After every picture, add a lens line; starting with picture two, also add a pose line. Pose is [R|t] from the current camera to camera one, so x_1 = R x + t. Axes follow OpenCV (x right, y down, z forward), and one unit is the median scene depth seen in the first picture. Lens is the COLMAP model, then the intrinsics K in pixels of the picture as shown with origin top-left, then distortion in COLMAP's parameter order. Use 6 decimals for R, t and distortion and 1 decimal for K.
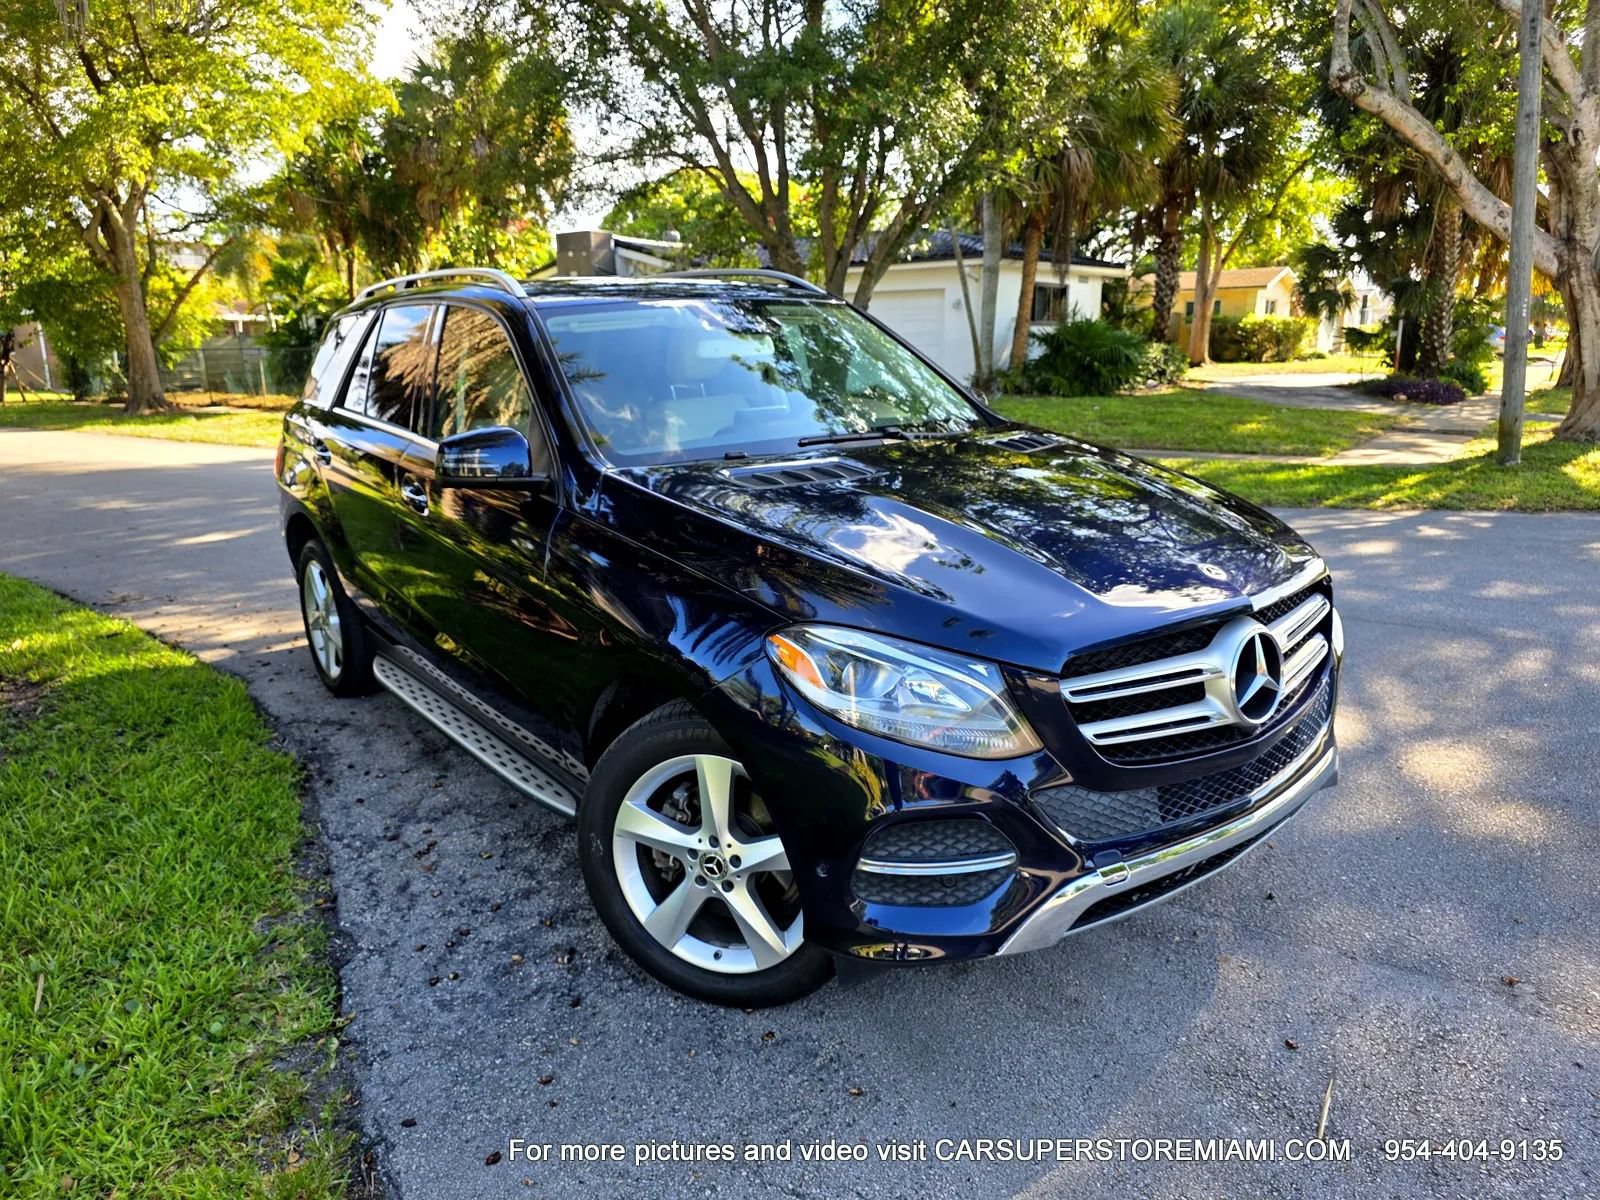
lens RADIAL K [[1157.1, 0, 797.2], [0, 1157.1, 603.9], [0, 0, 1]] dist [0.039181, -0.032308]
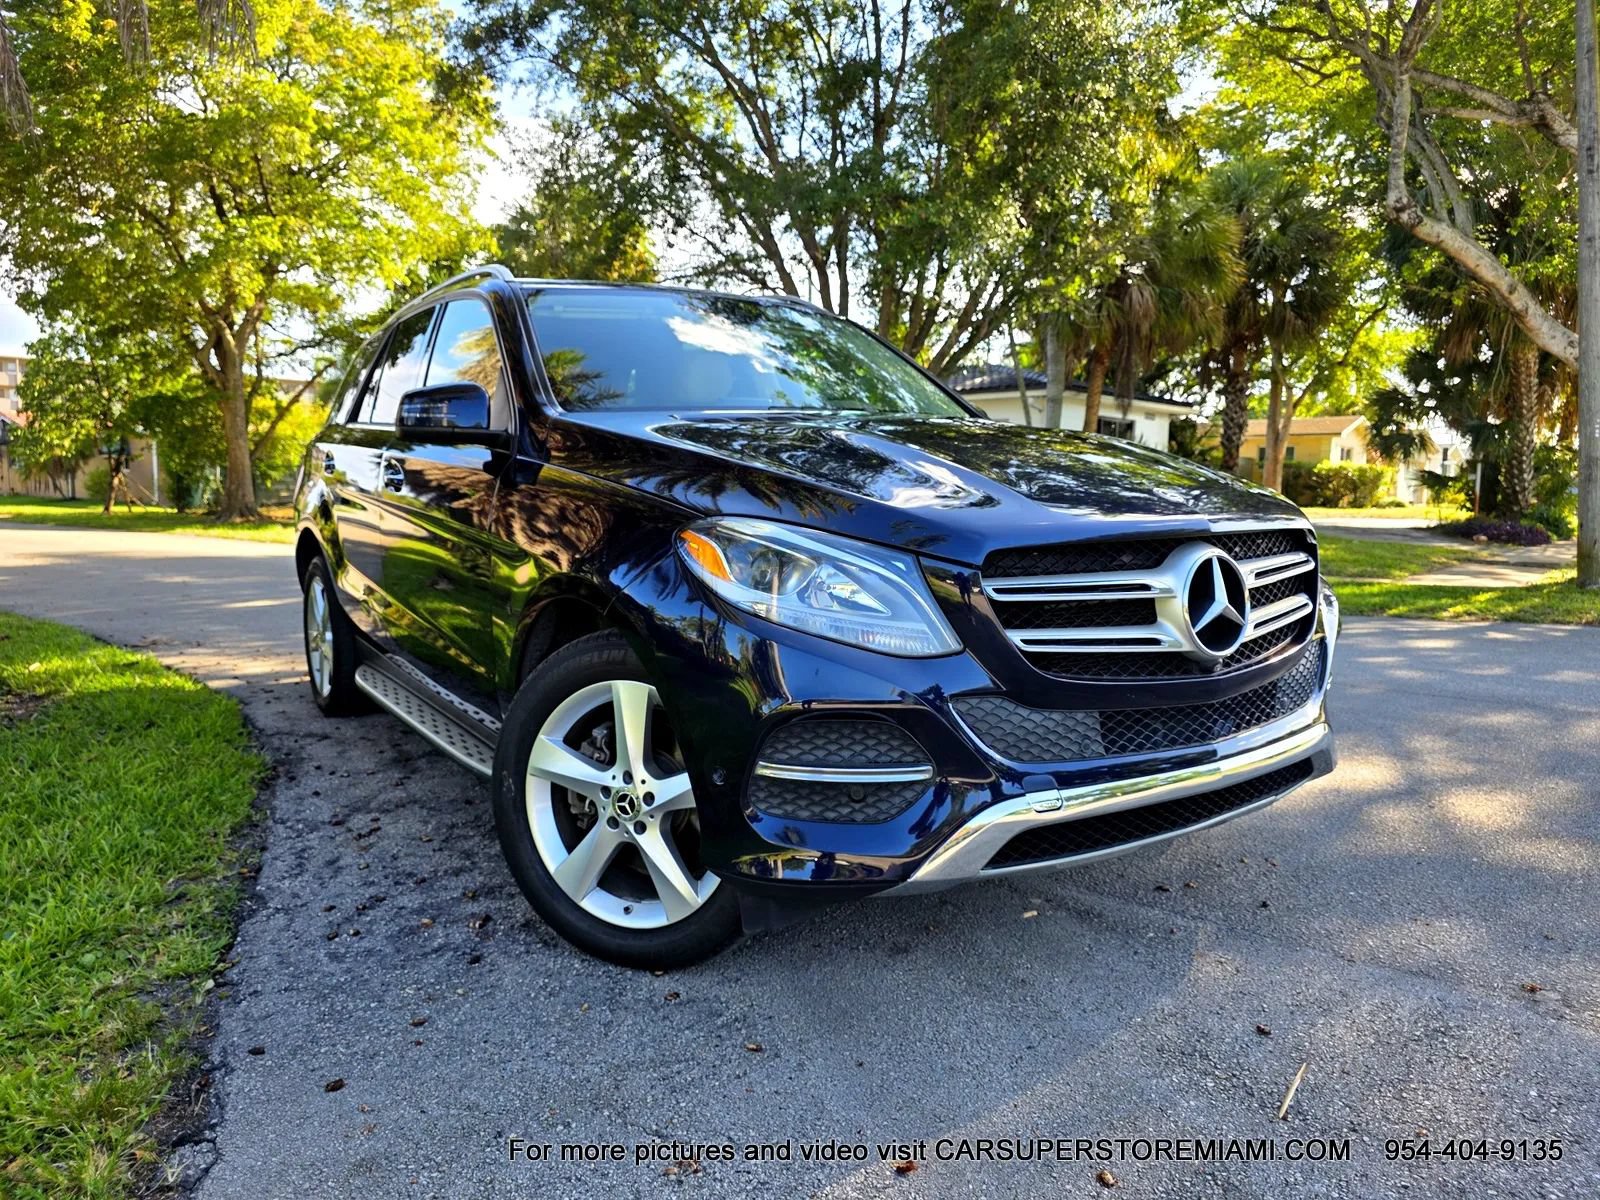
lens RADIAL K [[1157.1, 0, 797.5], [0, 1157.1, 588.7], [0, 0, 1]] dist [0.039181, -0.032308]
pose [[0.997349, 0.031141, -0.065765, 0.063018], [-0.039940, 0.989761, -0.137035, 0.093378], [0.060824, 0.139298, 0.988381, 0.038249]]
